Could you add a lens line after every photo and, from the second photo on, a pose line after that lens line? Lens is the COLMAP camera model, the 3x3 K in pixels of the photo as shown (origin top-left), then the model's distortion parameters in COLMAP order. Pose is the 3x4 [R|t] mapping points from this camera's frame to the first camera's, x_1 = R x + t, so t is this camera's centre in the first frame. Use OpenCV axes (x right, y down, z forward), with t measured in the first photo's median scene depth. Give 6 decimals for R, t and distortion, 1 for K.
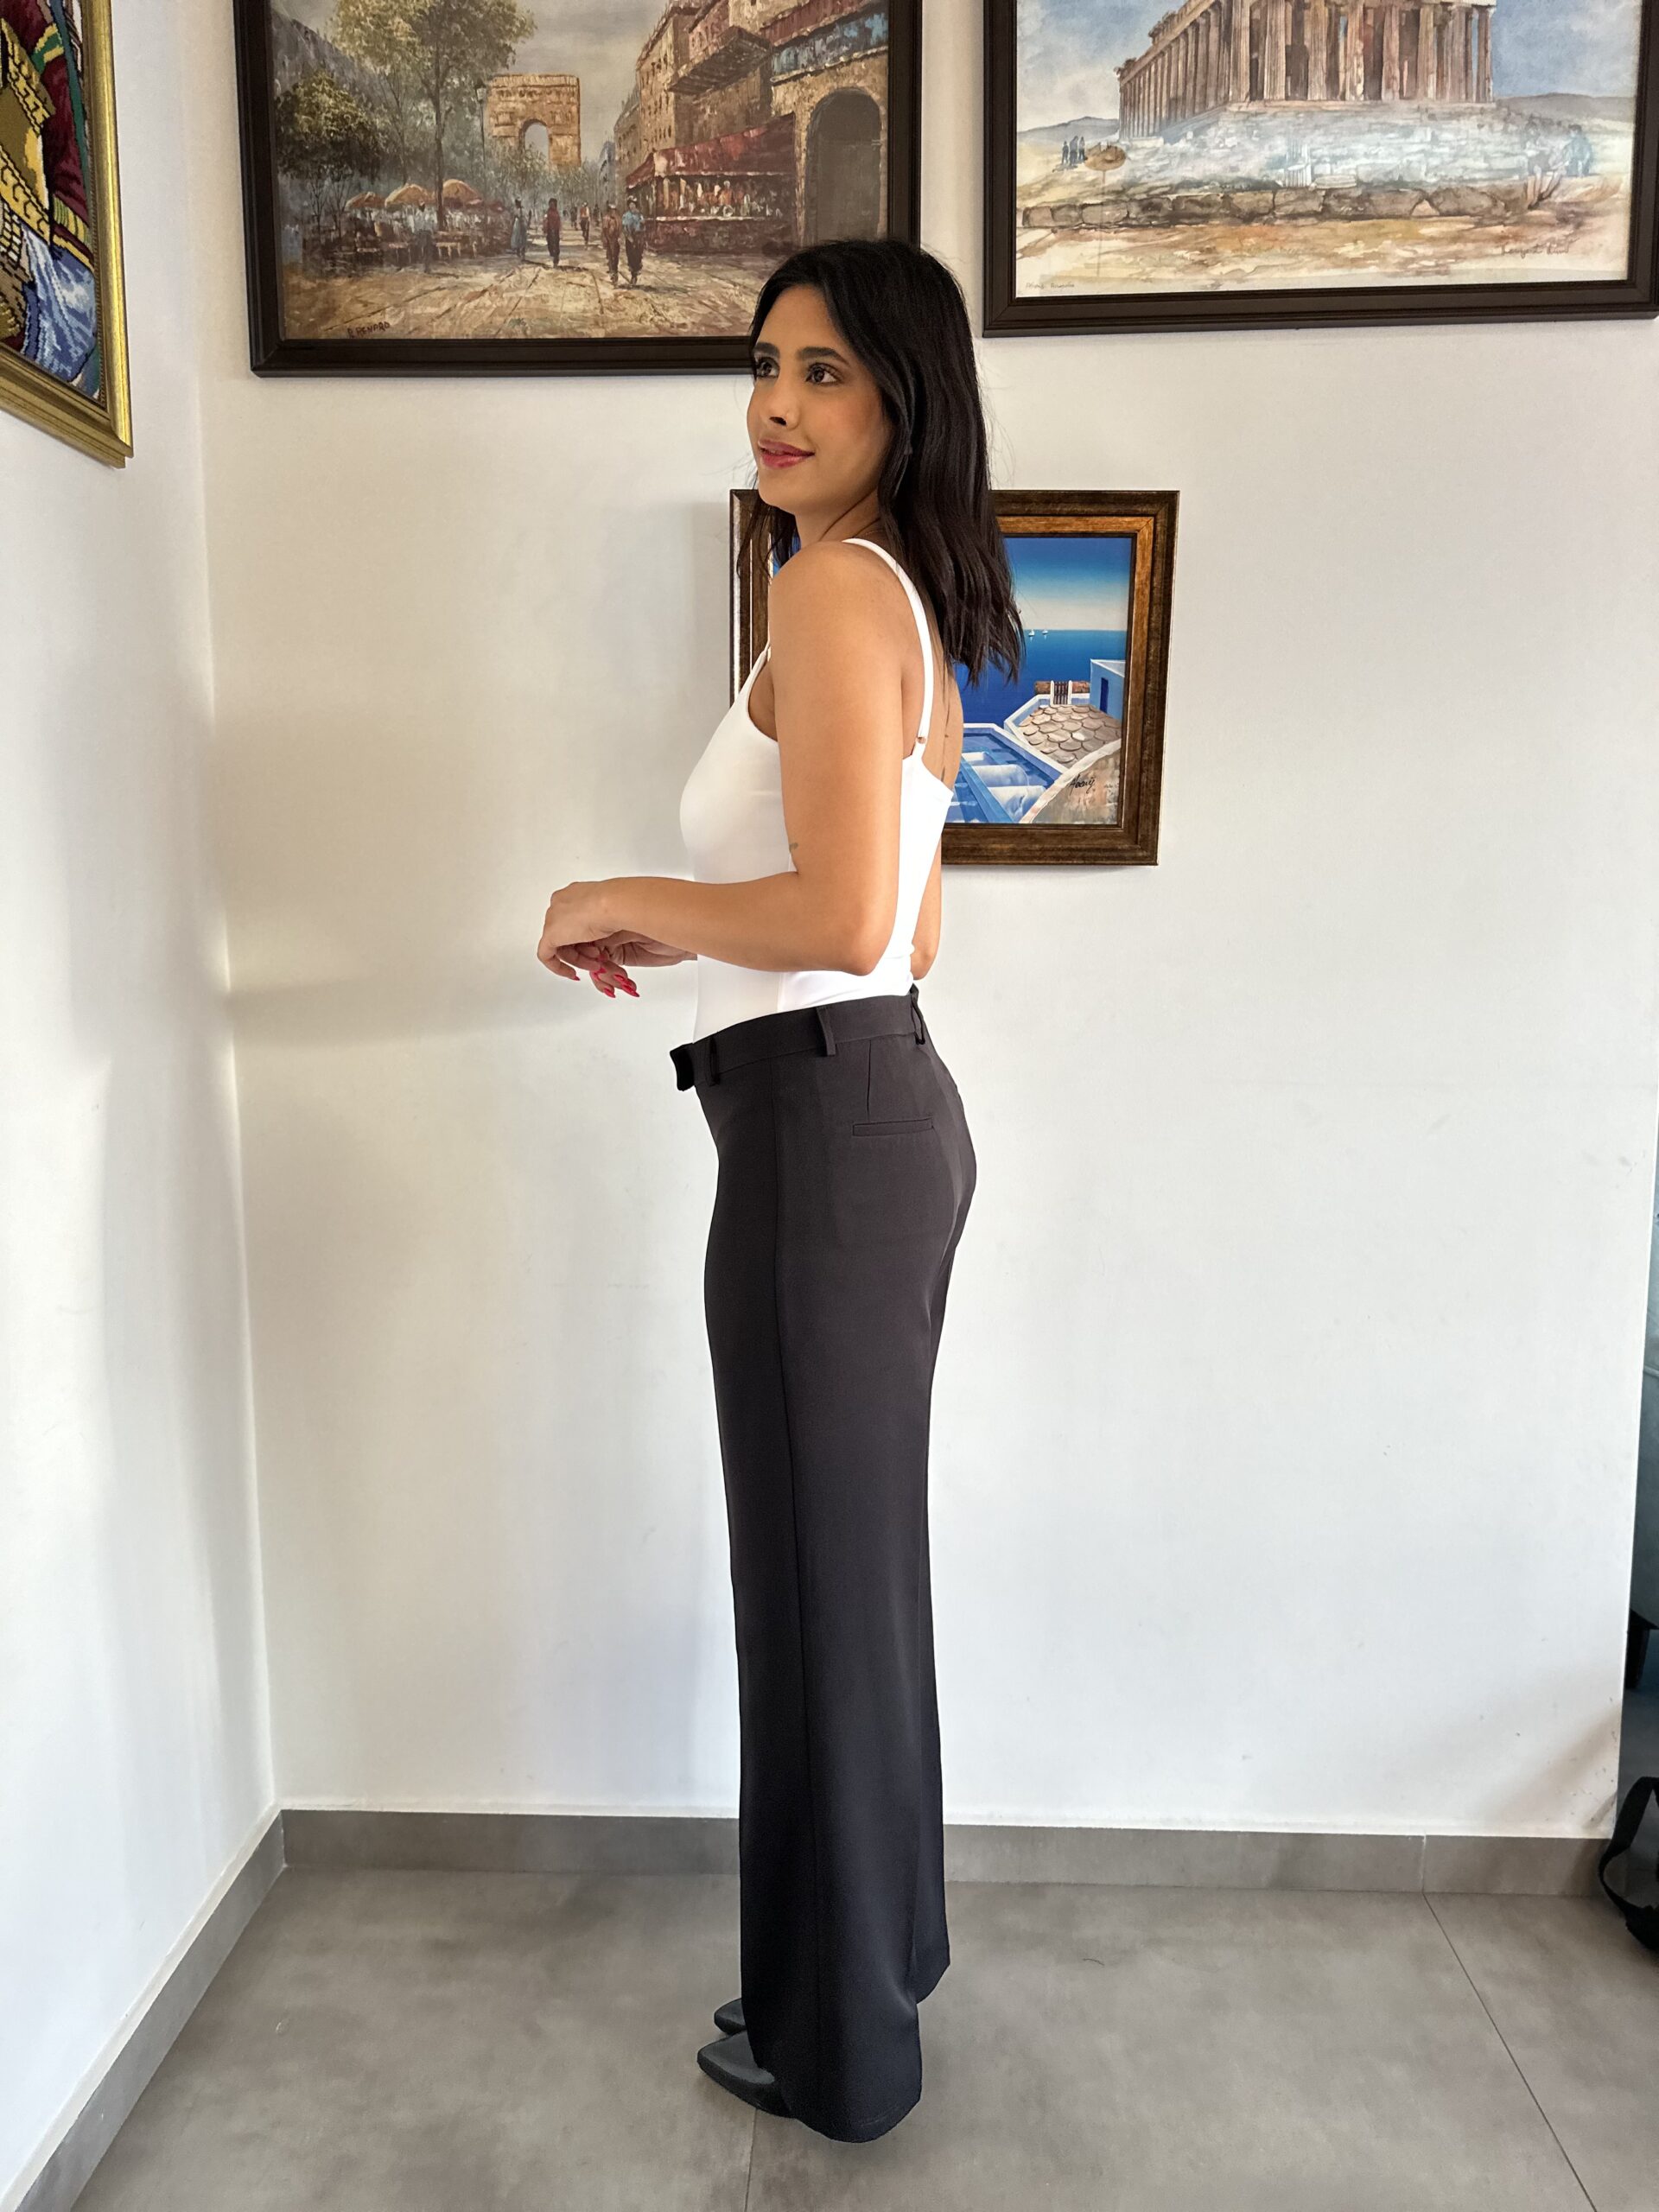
lens RADIAL K [[1561.9, 0, 831.2], [0, 1561.9, 1114.2], [0, 0, 1]] dist [-0.004044, -0.005433]
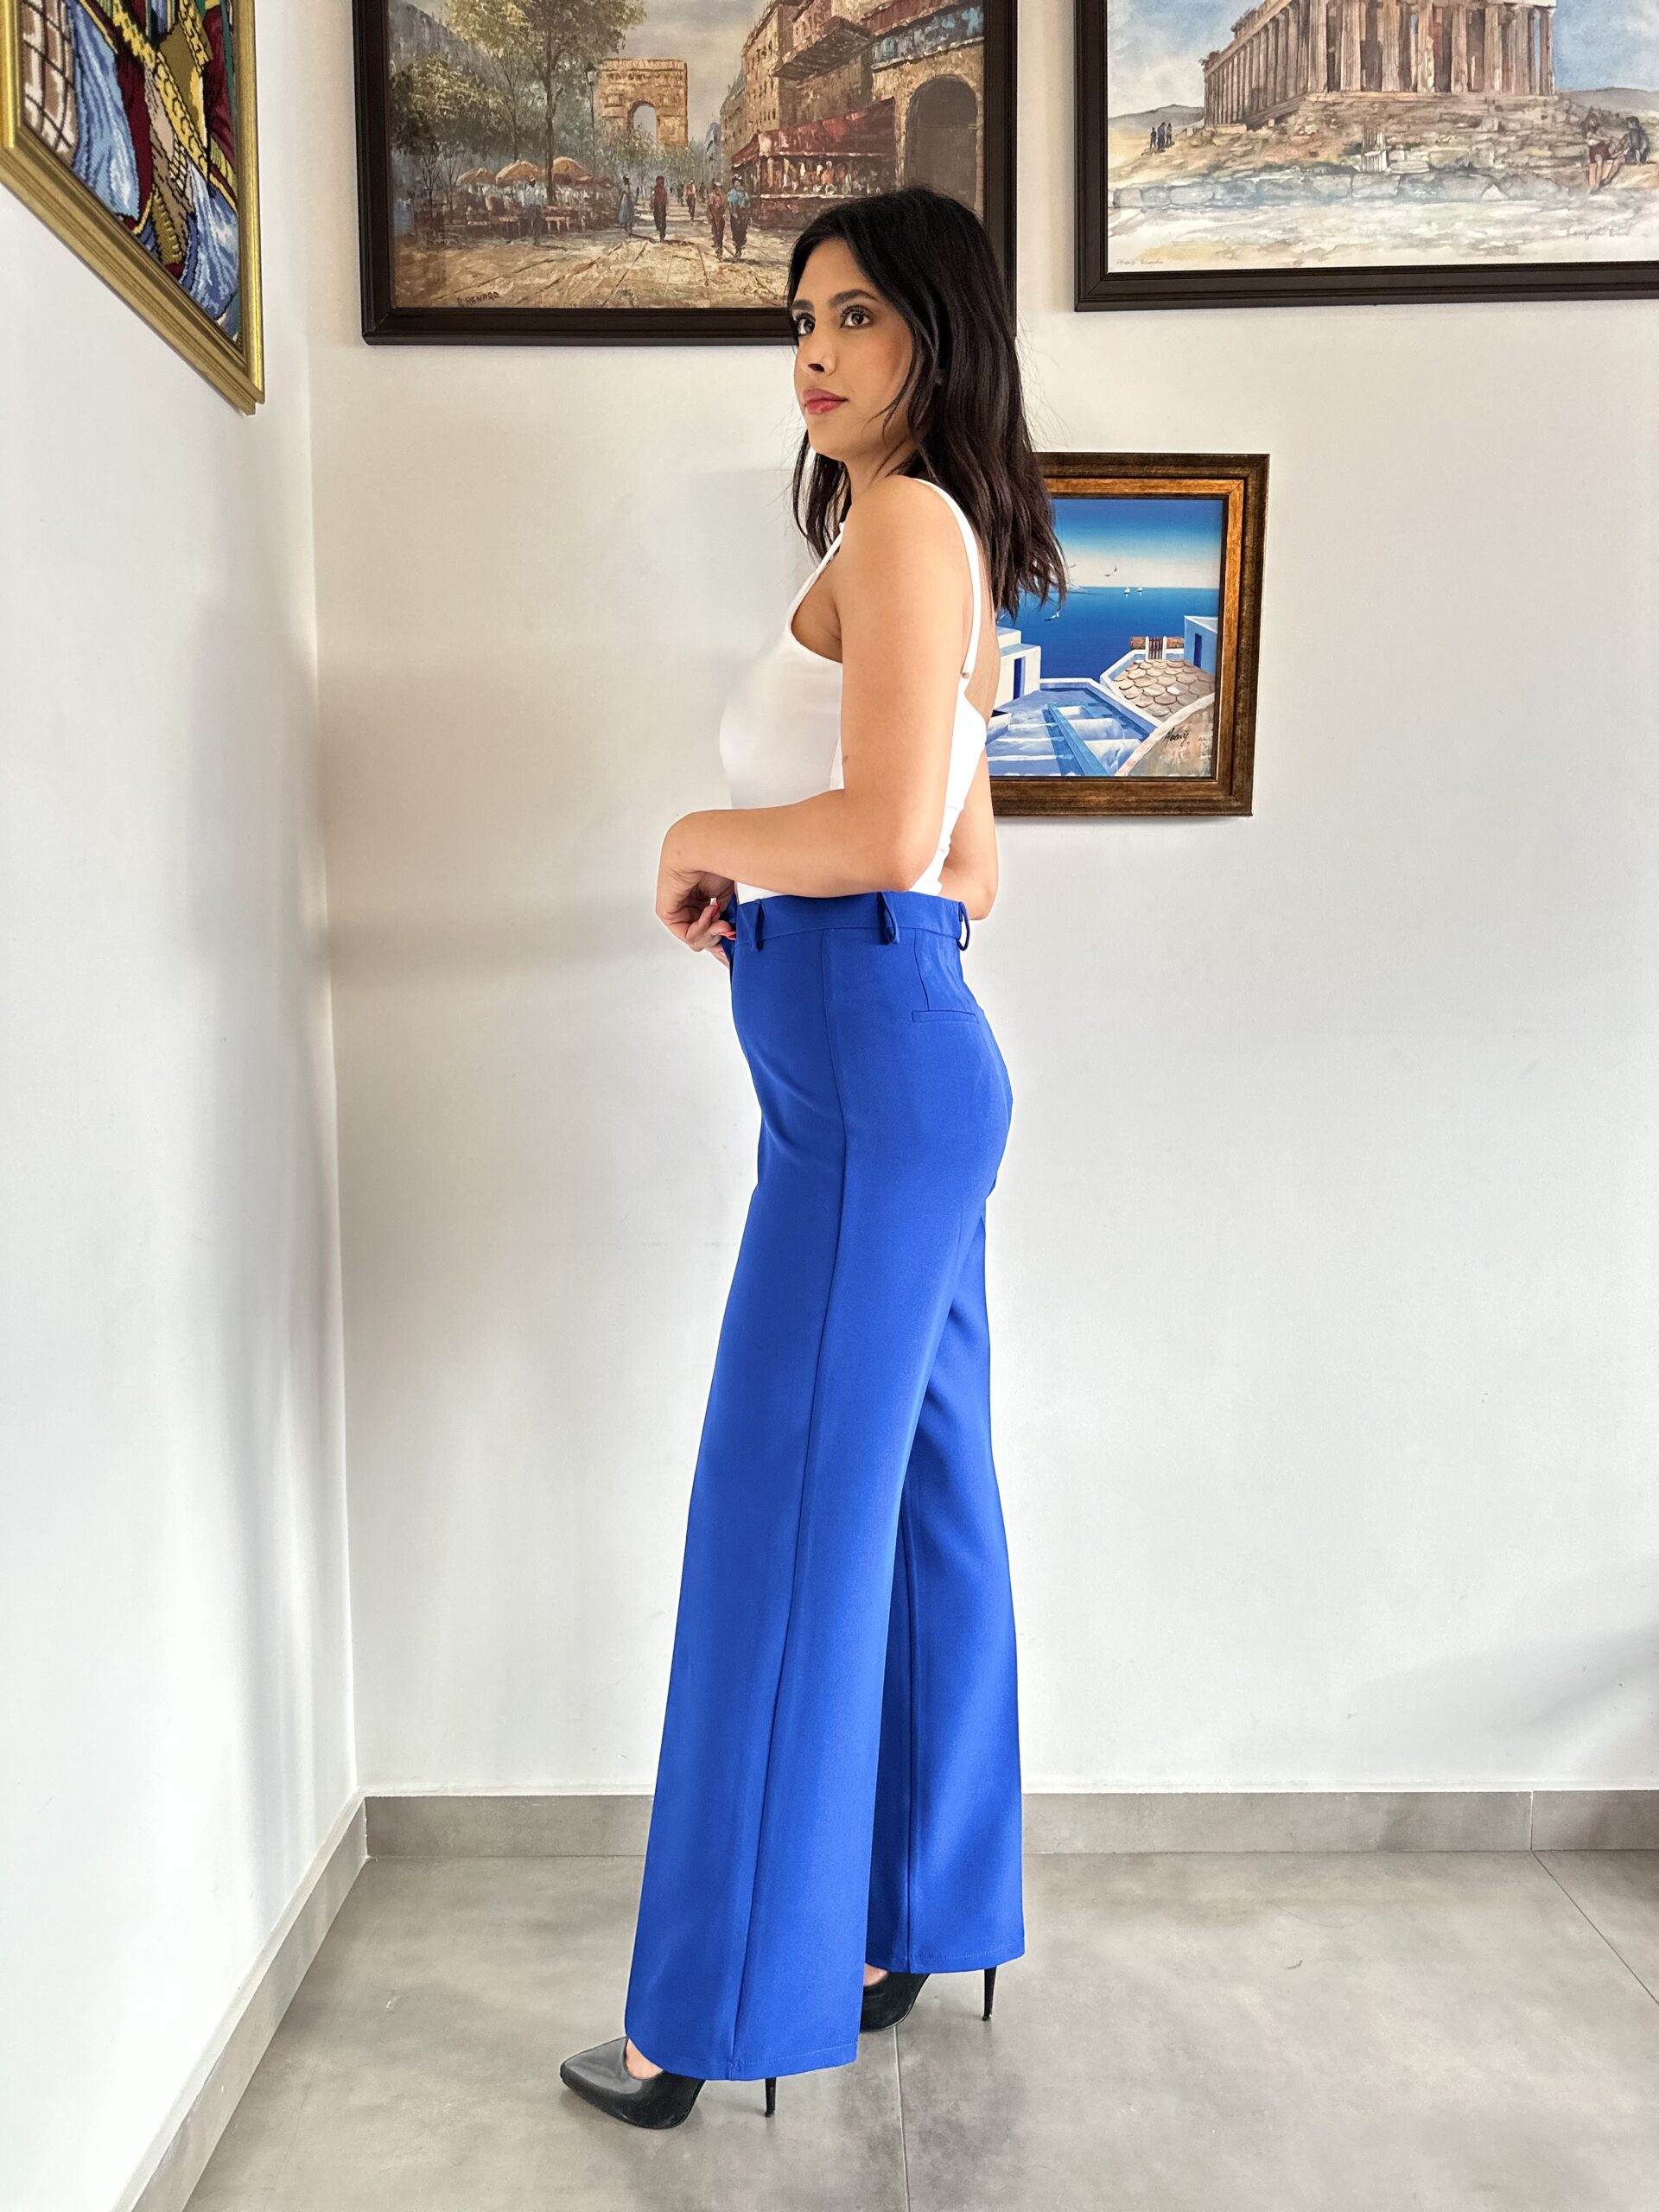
lens RADIAL K [[1561.9, 0, 823.4], [0, 1561.9, 1110.8], [0, 0, 1]] dist [-0.004044, -0.005433]
pose [[0.999349, -0.009369, 0.034826, -0.113067], [0.011344, 0.998312, -0.056954, 0.091891], [-0.034234, 0.057312, 0.997769, 0.000995]]
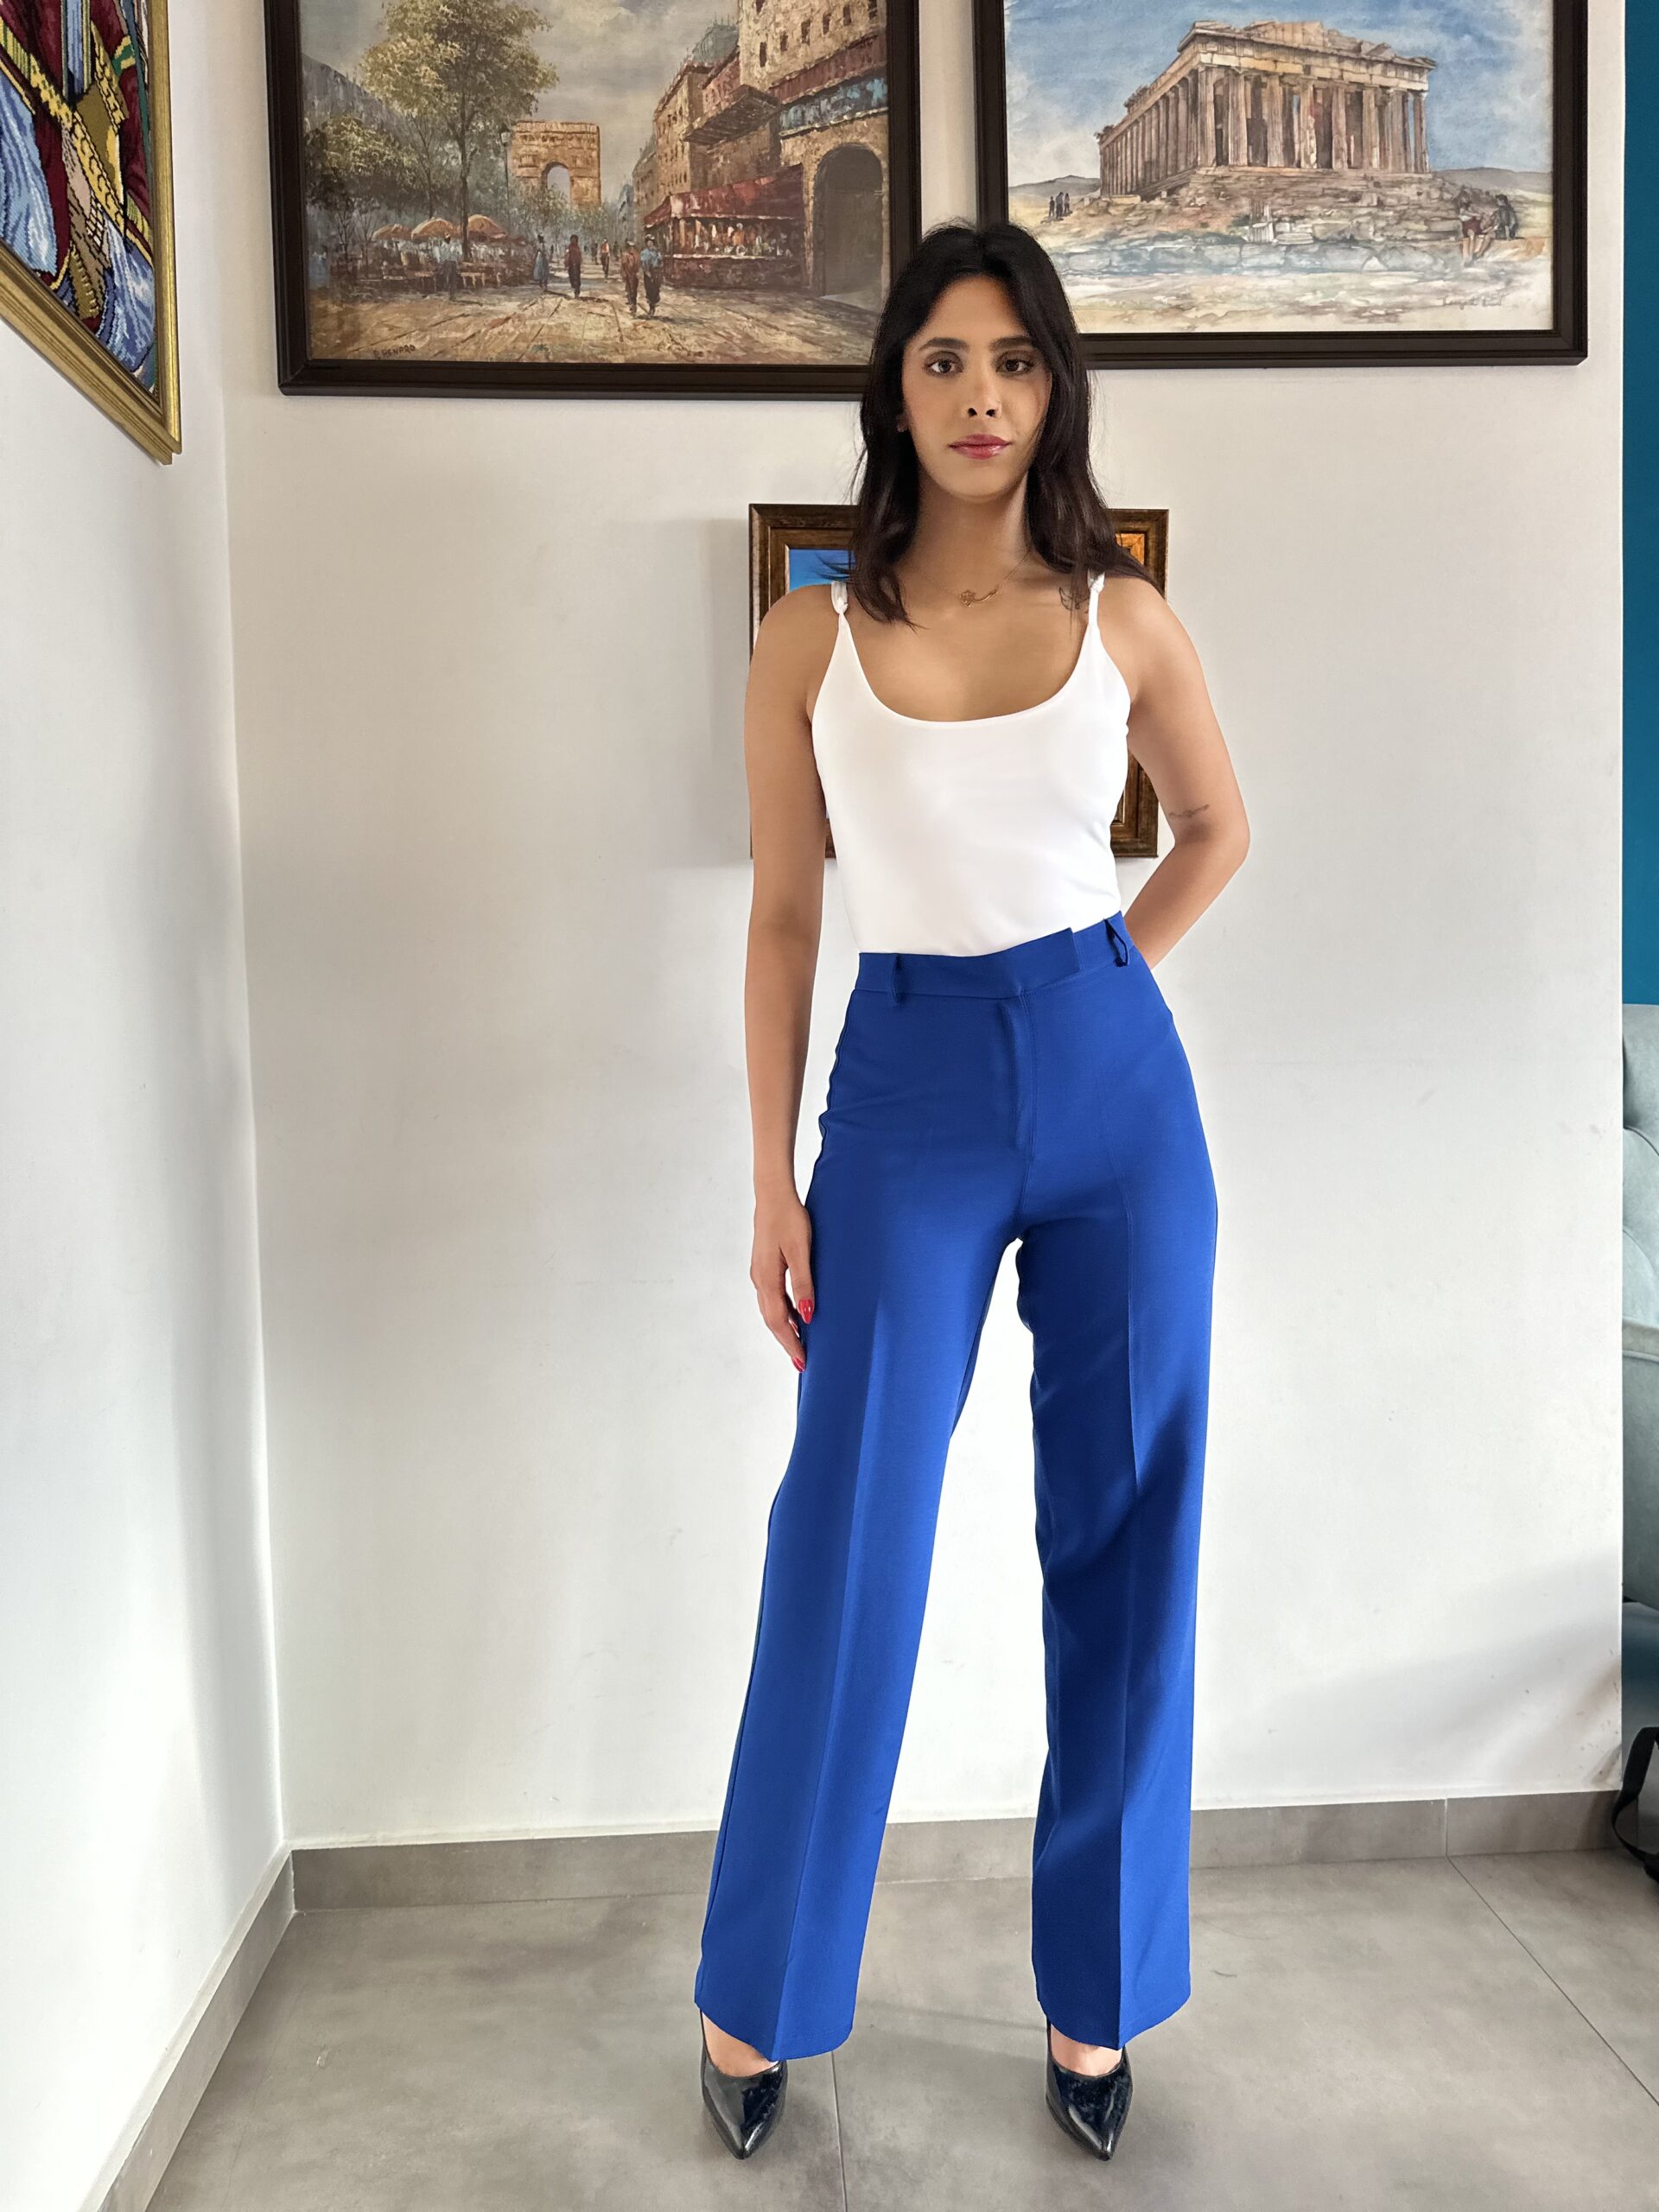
lens RADIAL K [[1561.9, 0, 830.7], [0, 1561.9, 1110.6], [0, 0, 1]] dist [-0.004044, -0.005433]
pose [[0.995569, -0.022659, 0.091268, -0.116395], [0.029767, 0.996564, -0.077294, 0.090515], [-0.089203, 0.079668, 0.992822, -0.015853]]
